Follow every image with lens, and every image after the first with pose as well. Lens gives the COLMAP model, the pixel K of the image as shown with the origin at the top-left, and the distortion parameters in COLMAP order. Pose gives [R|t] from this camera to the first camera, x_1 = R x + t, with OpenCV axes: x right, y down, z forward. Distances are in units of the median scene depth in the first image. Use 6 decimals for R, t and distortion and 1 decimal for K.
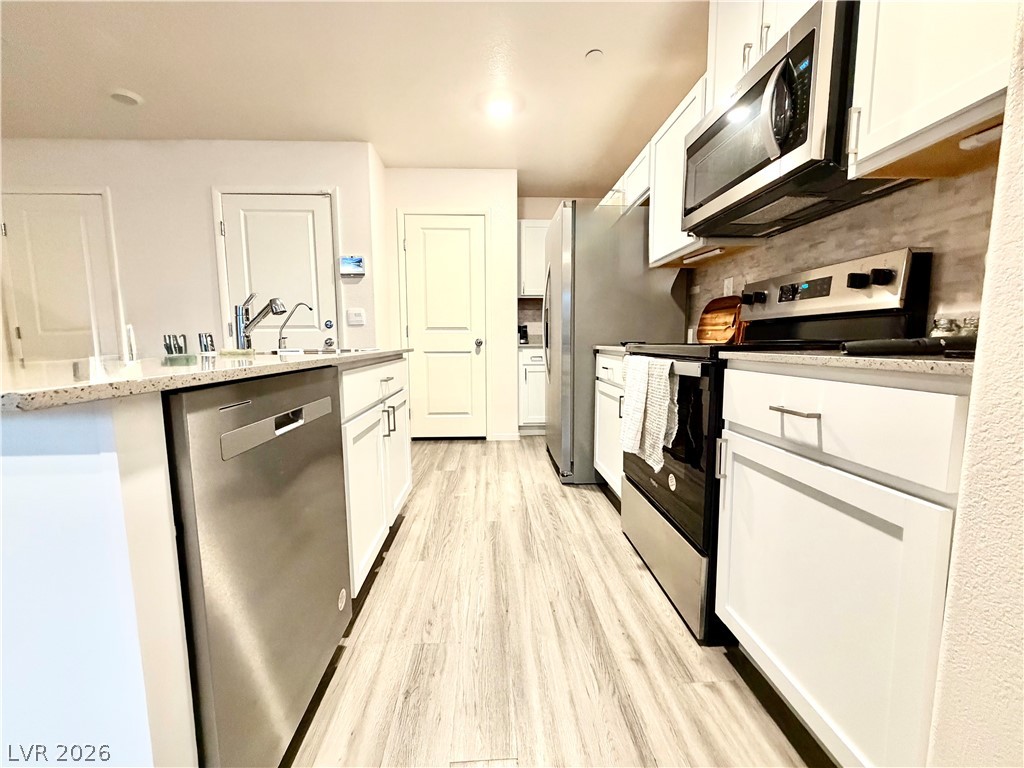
lens RADIAL K [[406.0, 0, 510.1], [0, 406.0, 383.9], [0, 0, 1]] dist [0.001844, -0.000214]
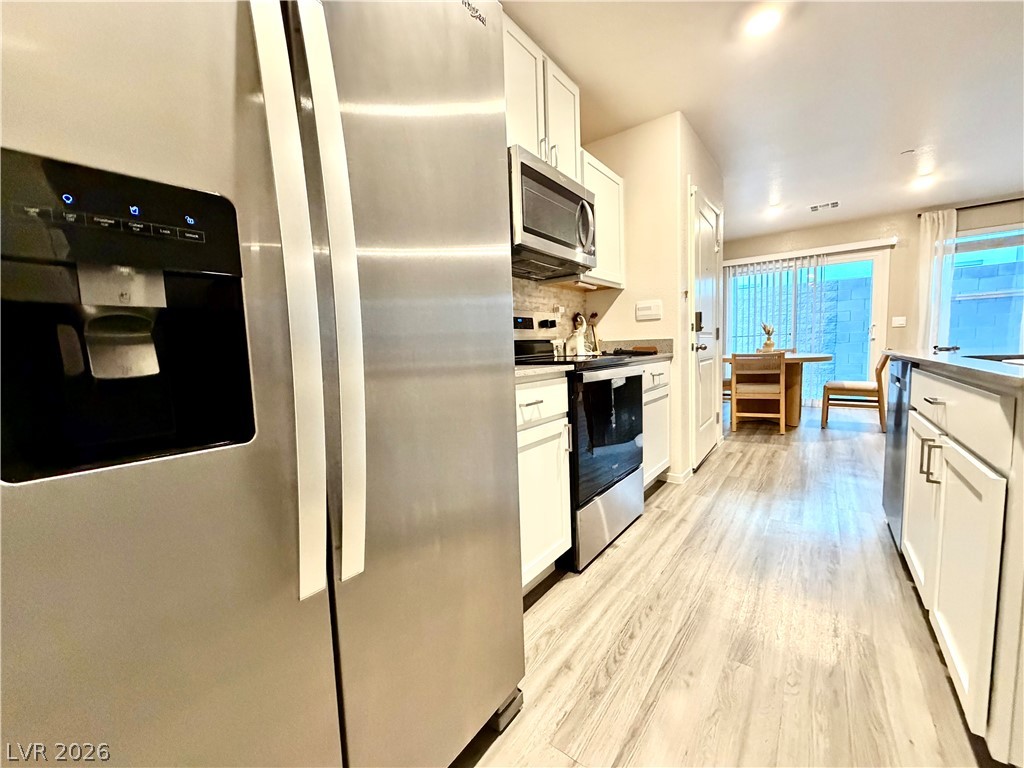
lens RADIAL K [[406.0, 0, 510.1], [0, 406.0, 385.0], [0, 0, 1]] dist [0.001844, -0.000214]
pose [[-0.760355, -0.023280, 0.649090, -0.219995], [0.112466, 0.979543, 0.166877, -0.262001], [-0.639697, 0.199886, -0.742182, 2.176439]]
